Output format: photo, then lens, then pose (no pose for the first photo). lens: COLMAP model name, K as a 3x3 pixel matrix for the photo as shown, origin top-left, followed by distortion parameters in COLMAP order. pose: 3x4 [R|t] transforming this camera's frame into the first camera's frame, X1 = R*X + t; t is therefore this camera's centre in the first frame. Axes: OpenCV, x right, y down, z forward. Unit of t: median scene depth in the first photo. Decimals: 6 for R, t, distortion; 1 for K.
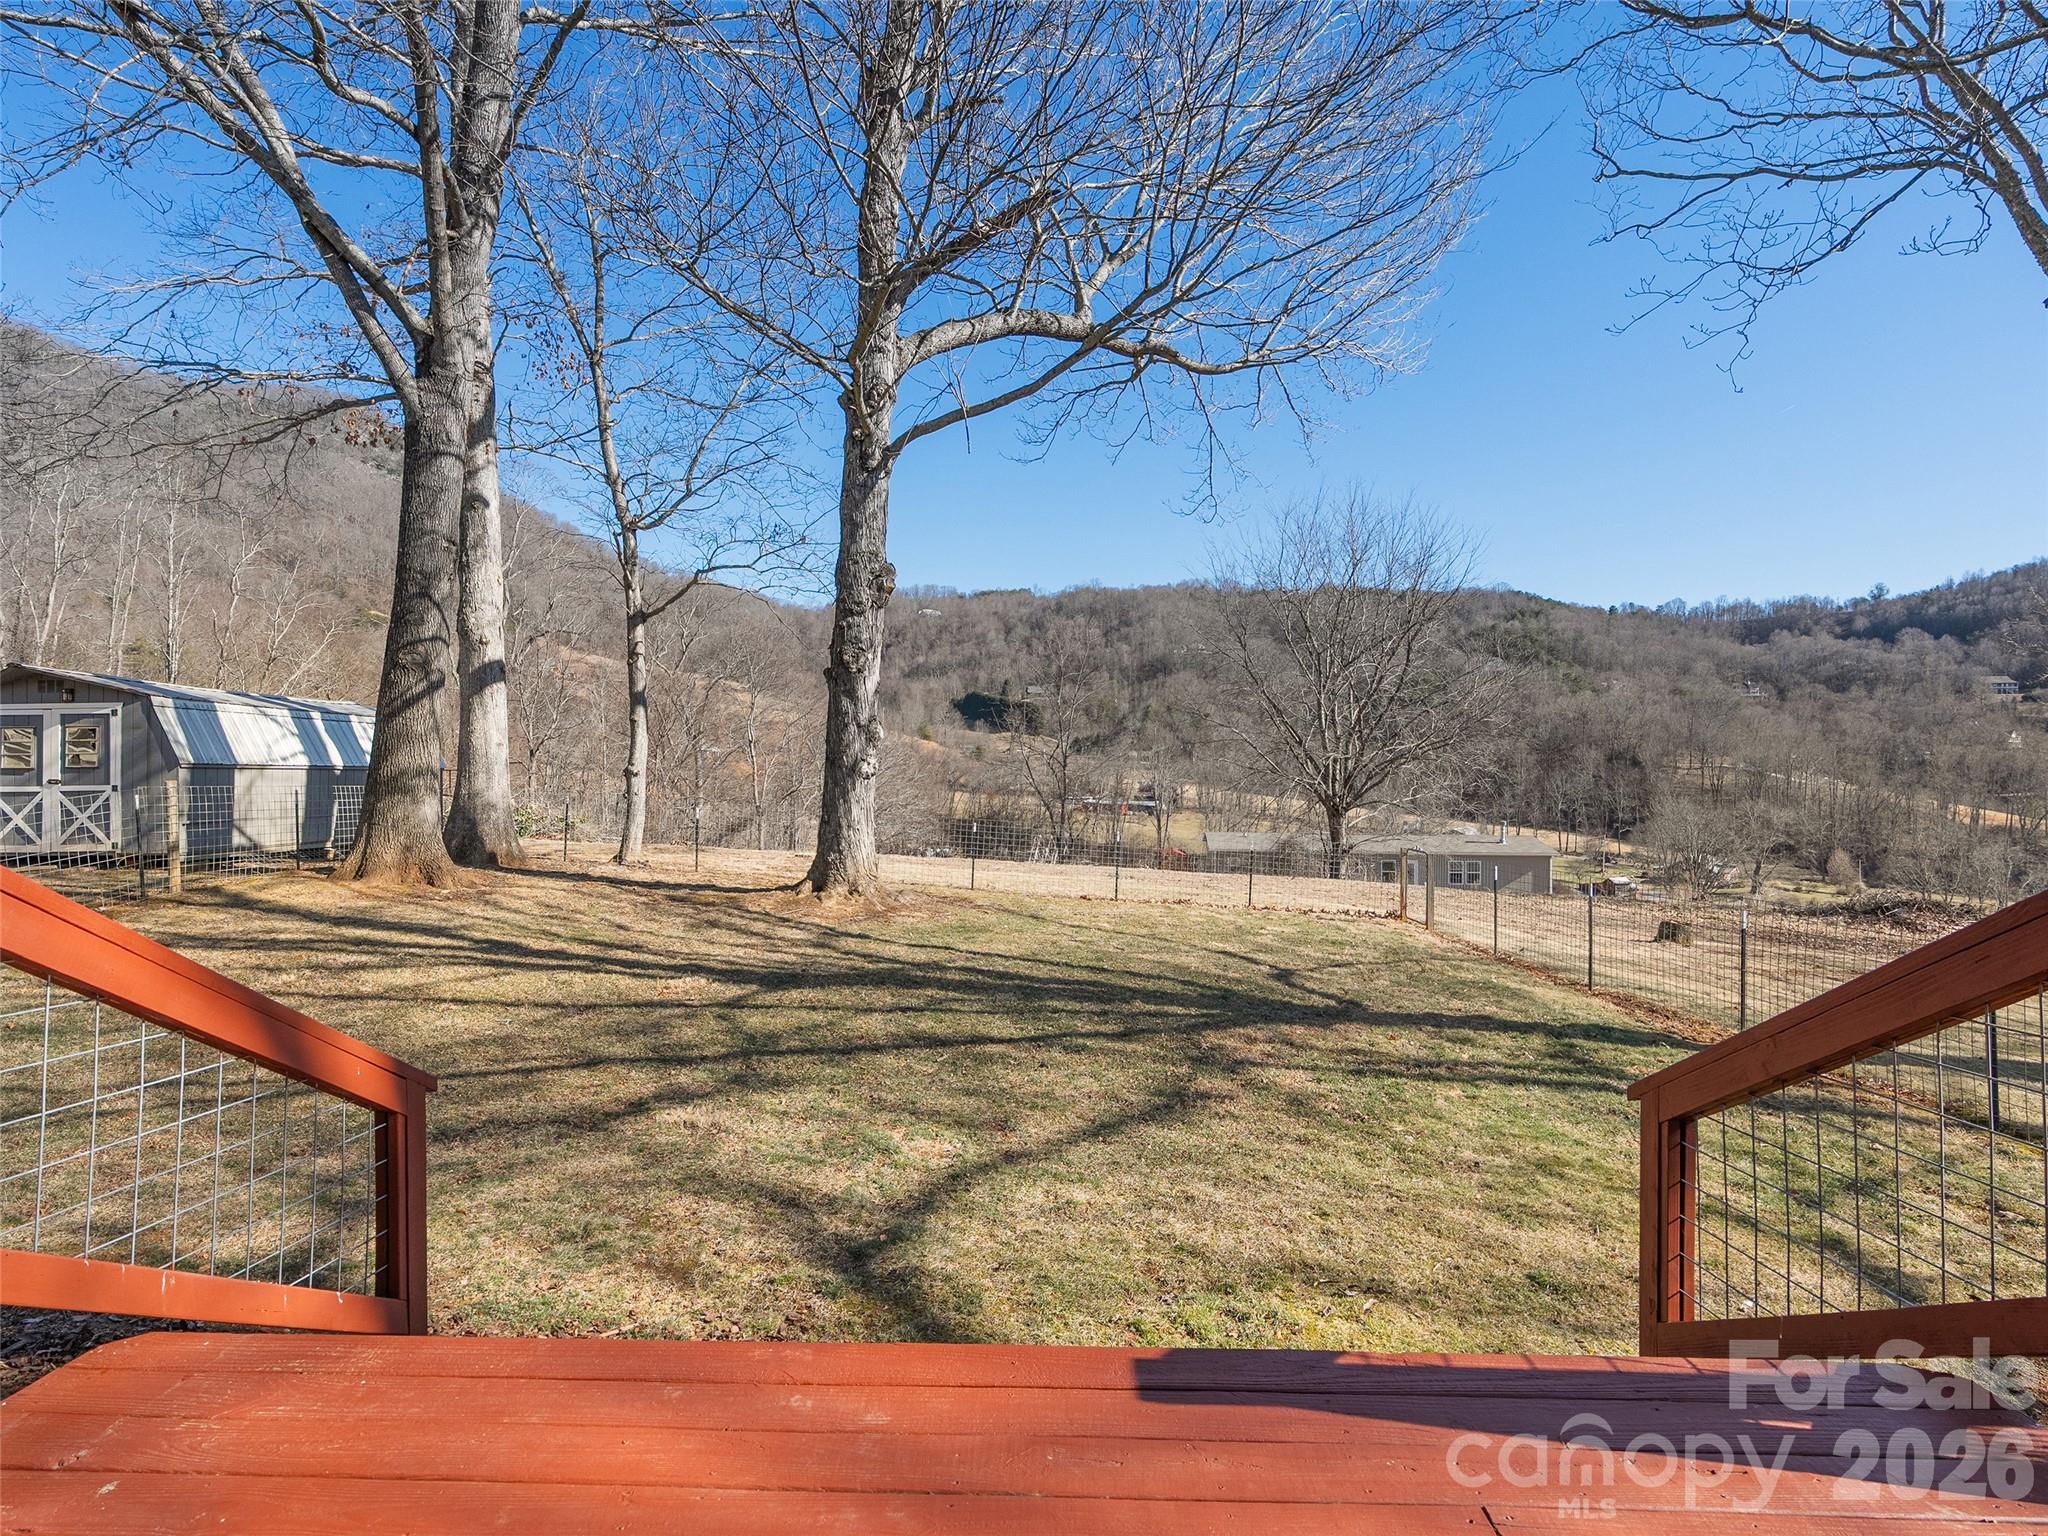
lens RADIAL K [[1033.8, 0, 1016.2], [0, 1033.8, 769.2], [0, 0, 1]] dist [-0.011368, 0.003721]
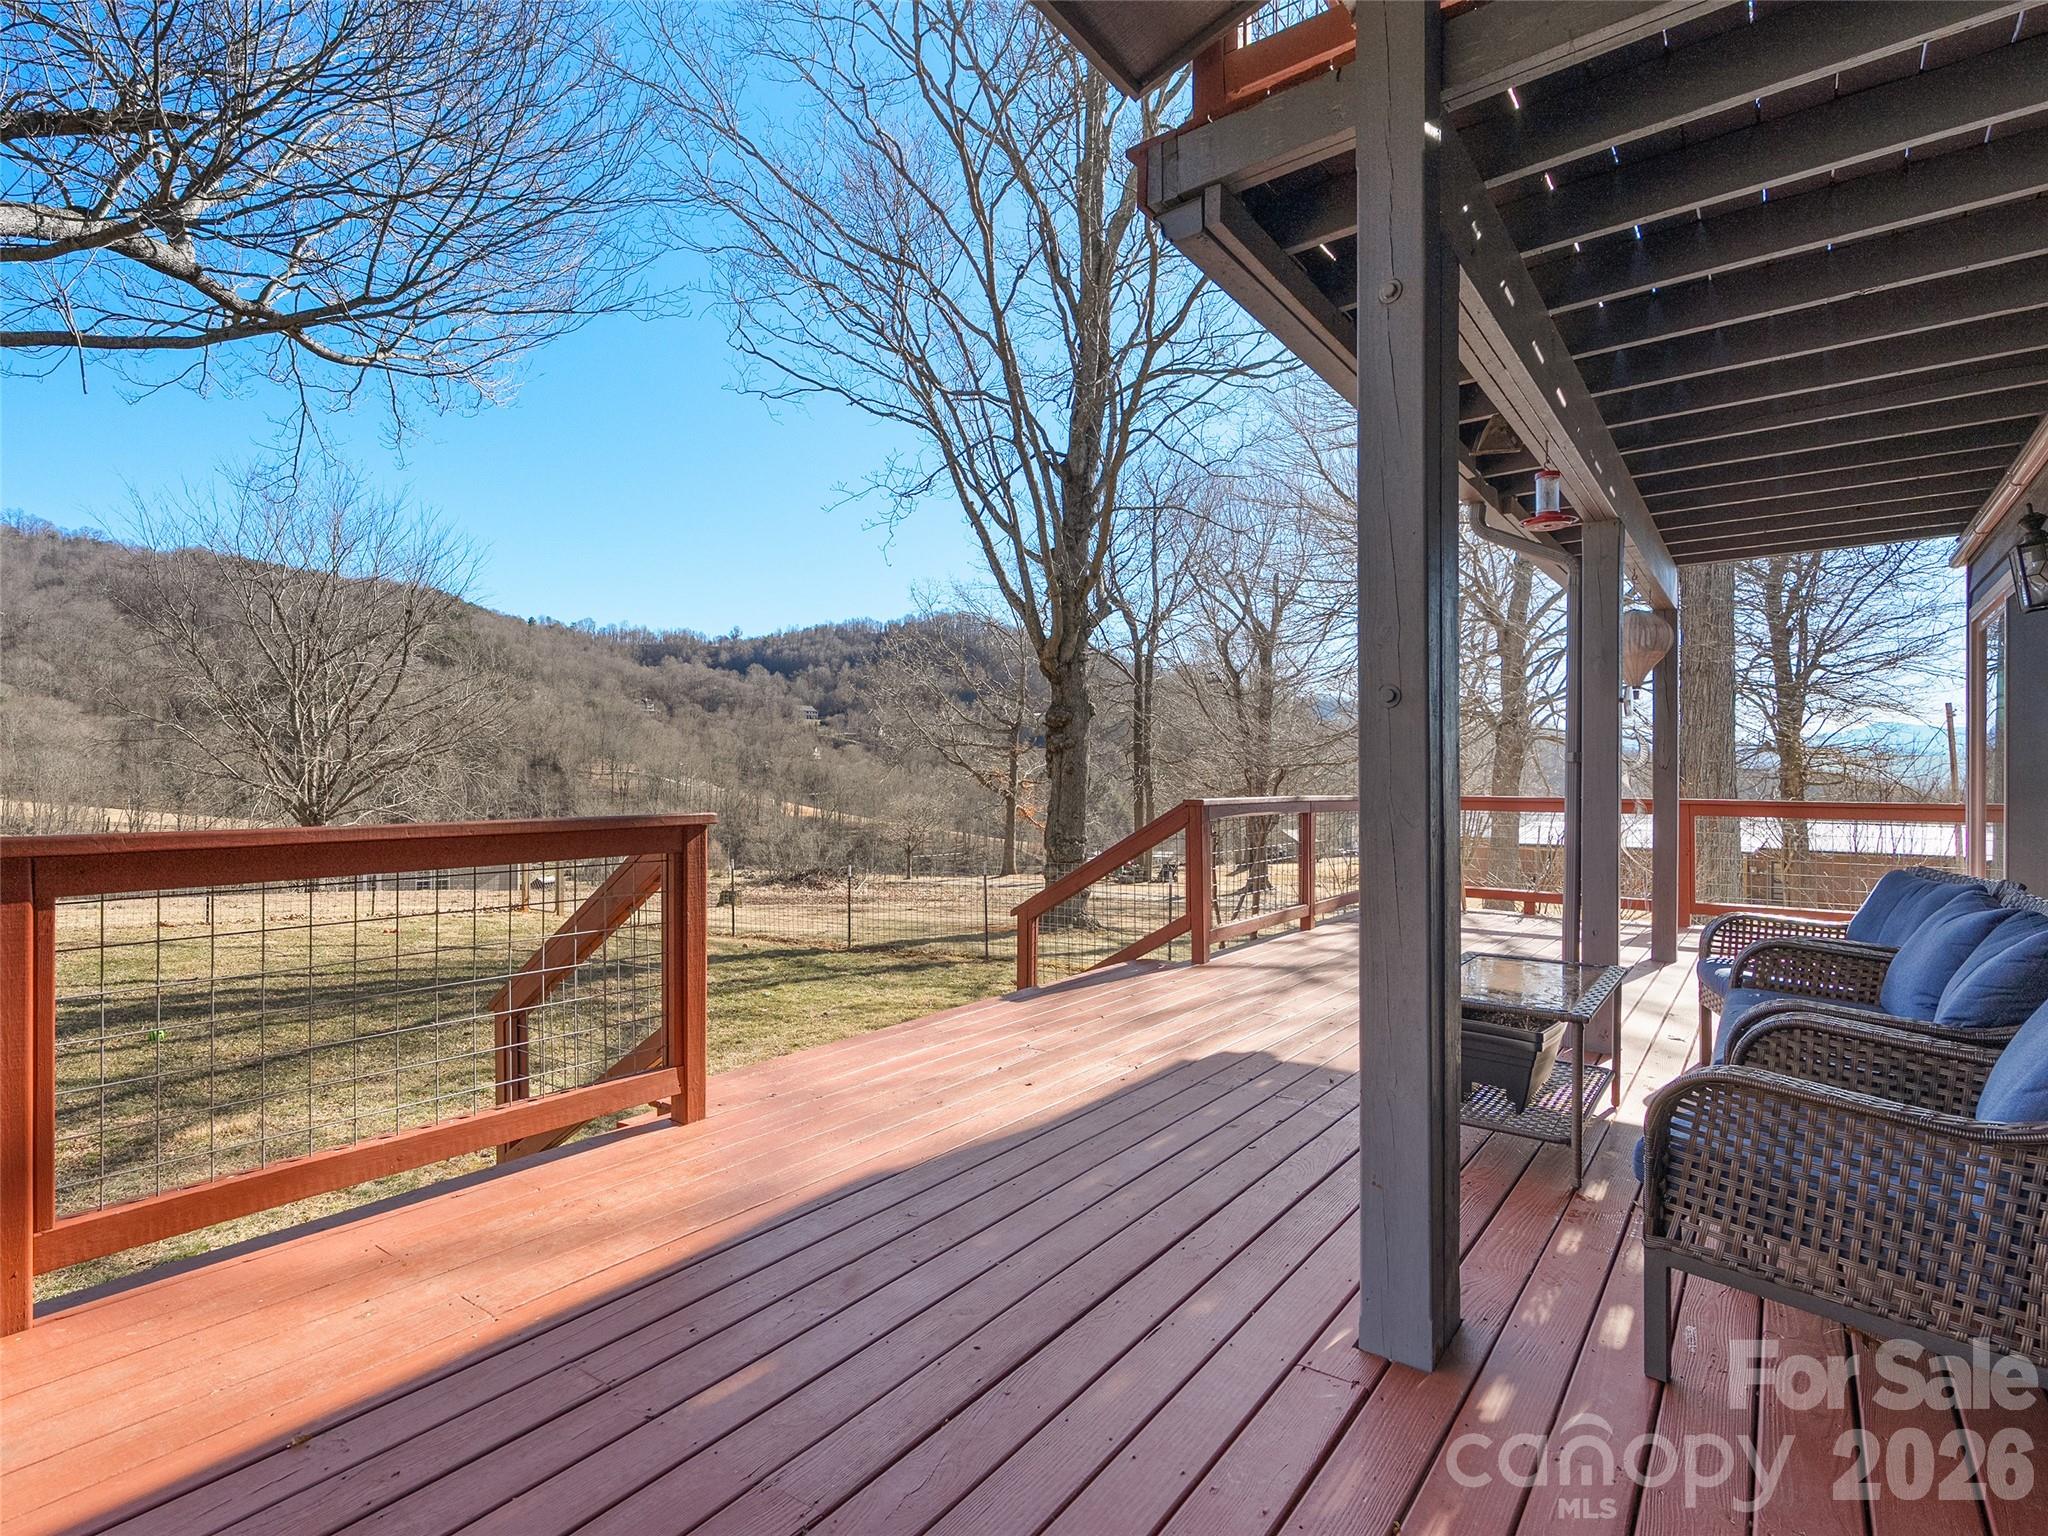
lens RADIAL K [[1033.8, 0, 1030.7], [0, 1033.8, 769.8], [0, 0, 1]] dist [-0.011368, 0.003721]
pose [[0.559251, 0.005861, 0.828978, -0.246099], [-0.002132, 0.999982, -0.005631, -0.000524], [-0.828996, 0.001382, 0.559253, -0.068940]]
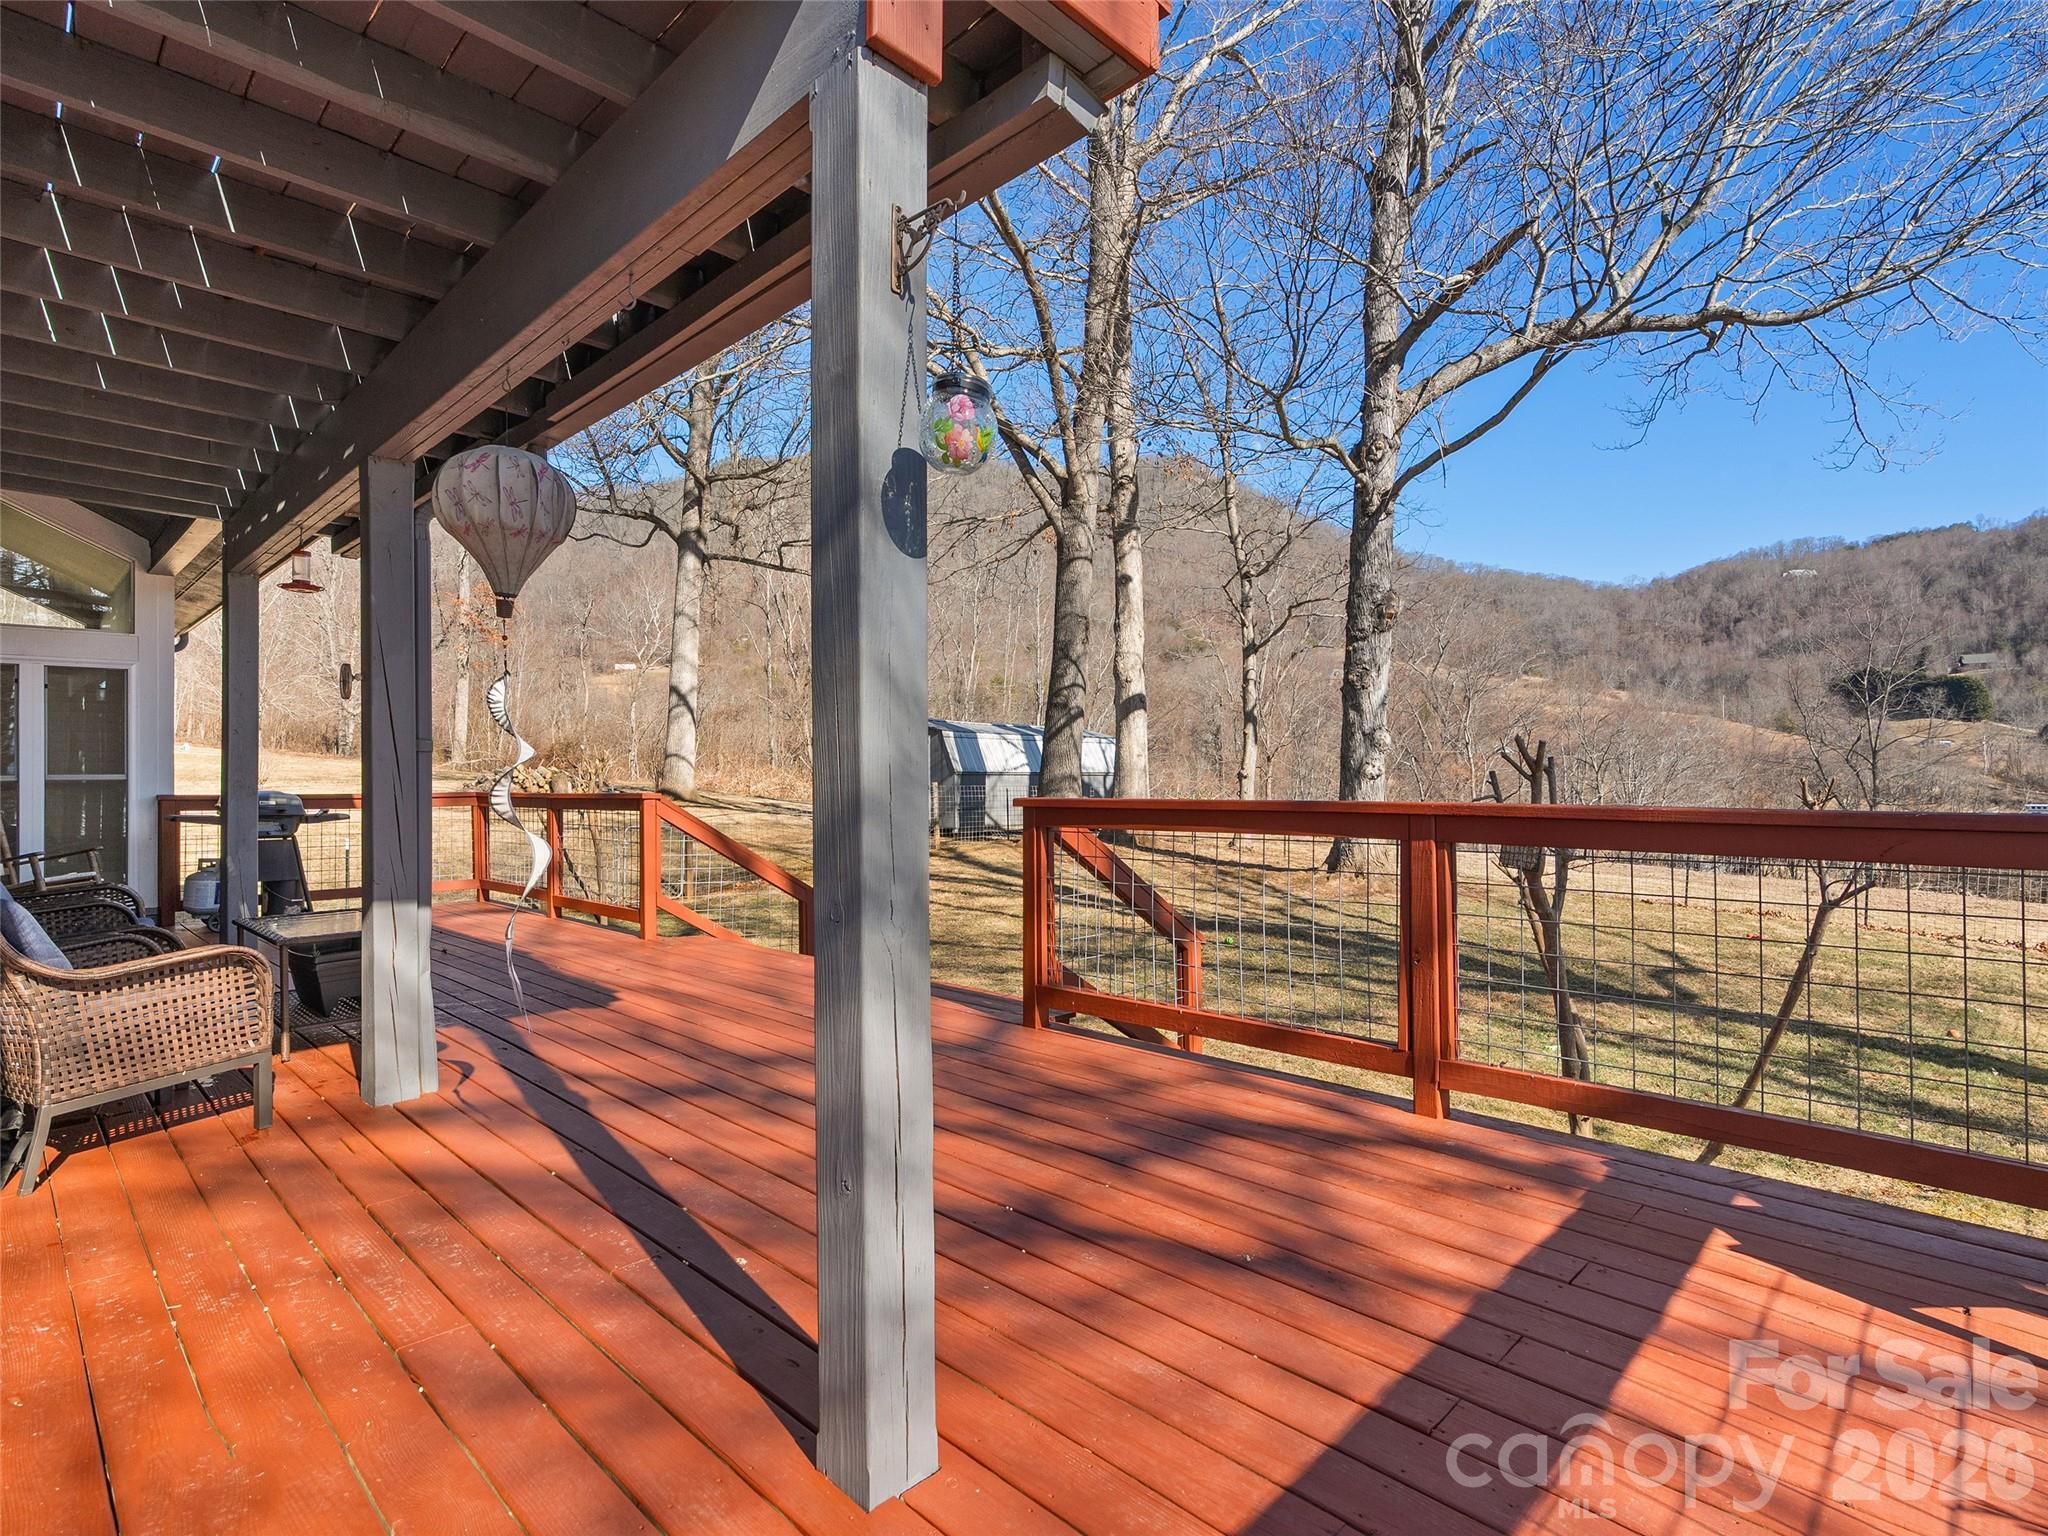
lens RADIAL K [[1033.8, 0, 1015.8], [0, 1033.8, 766.0], [0, 0, 1]] dist [-0.011368, 0.003721]
pose [[0.738051, -0.013816, -0.674604, 0.295276], [0.009799, 0.999904, -0.009758, 0.001343], [0.674674, 0.000591, 0.738115, -0.111291]]
